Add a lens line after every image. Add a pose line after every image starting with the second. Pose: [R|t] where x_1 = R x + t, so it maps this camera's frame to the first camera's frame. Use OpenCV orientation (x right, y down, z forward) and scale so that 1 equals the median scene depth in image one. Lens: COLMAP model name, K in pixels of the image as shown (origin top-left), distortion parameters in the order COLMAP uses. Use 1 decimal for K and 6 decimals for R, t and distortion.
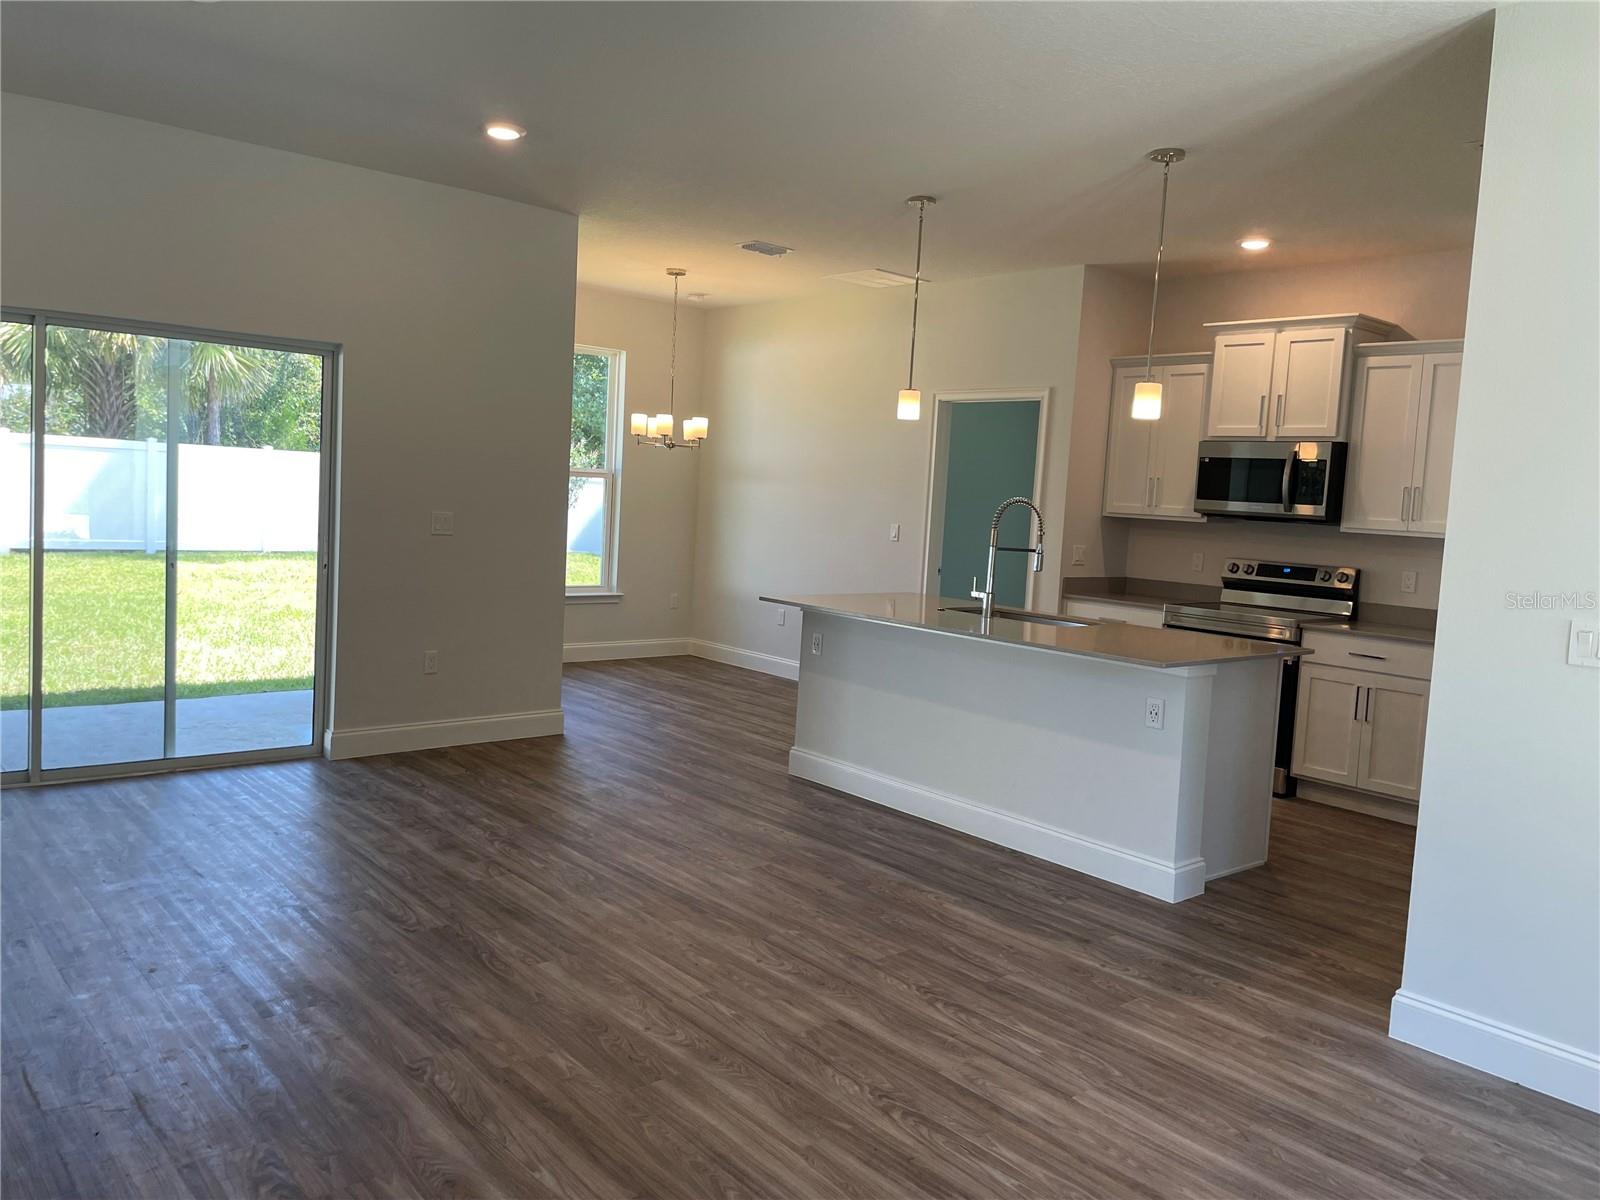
lens RADIAL K [[1212.3, 0, 794.1], [0, 1212.3, 601.1], [0, 0, 1]] dist [0.076852, -0.104753]
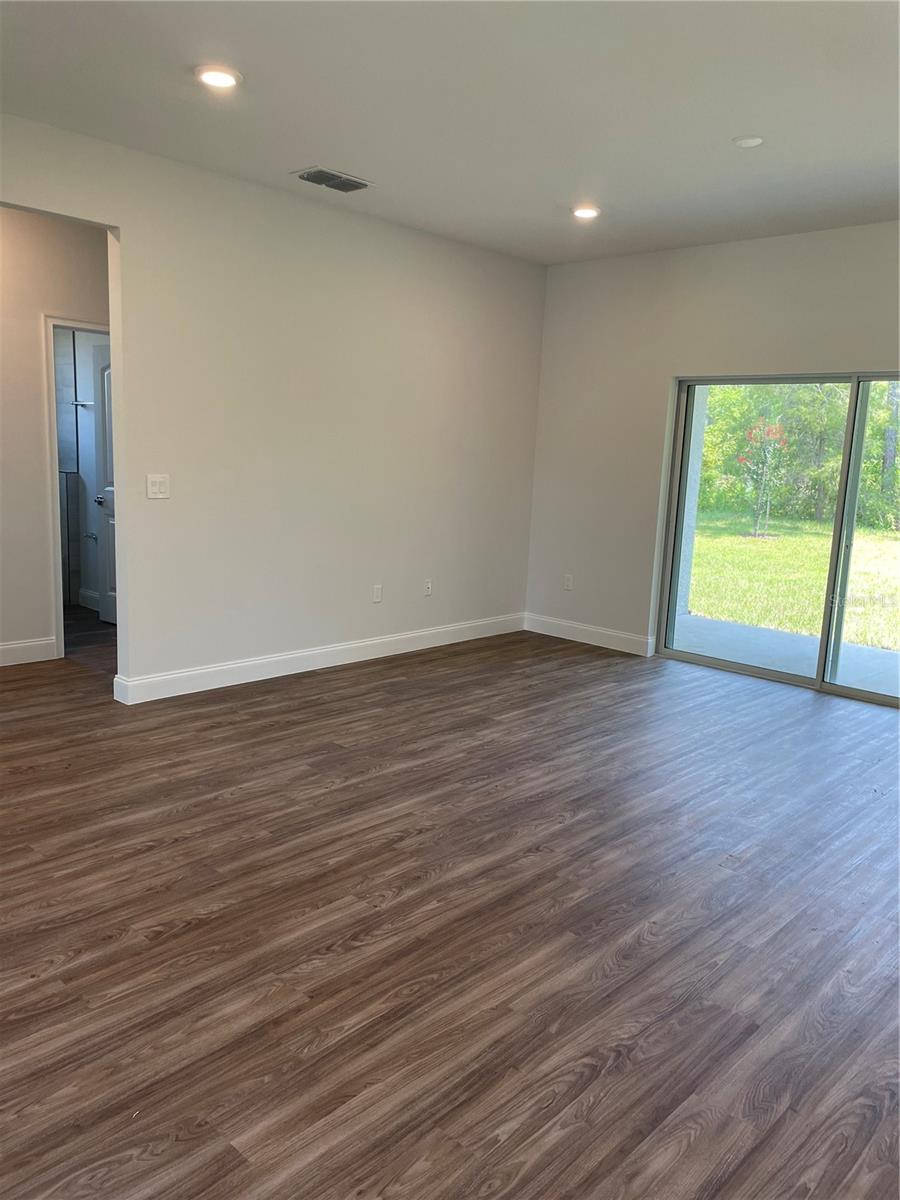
lens RADIAL K [[909.2, 0, 442.7], [0, 909.2, 593.2], [0, 0, 1]] dist [0.076852, -0.104753]
pose [[0.089395, 0.110889, -0.989804, 0.576575], [-0.118658, 0.987891, 0.099958, -0.025059], [0.988903, 0.108512, 0.101471, 0.545276]]
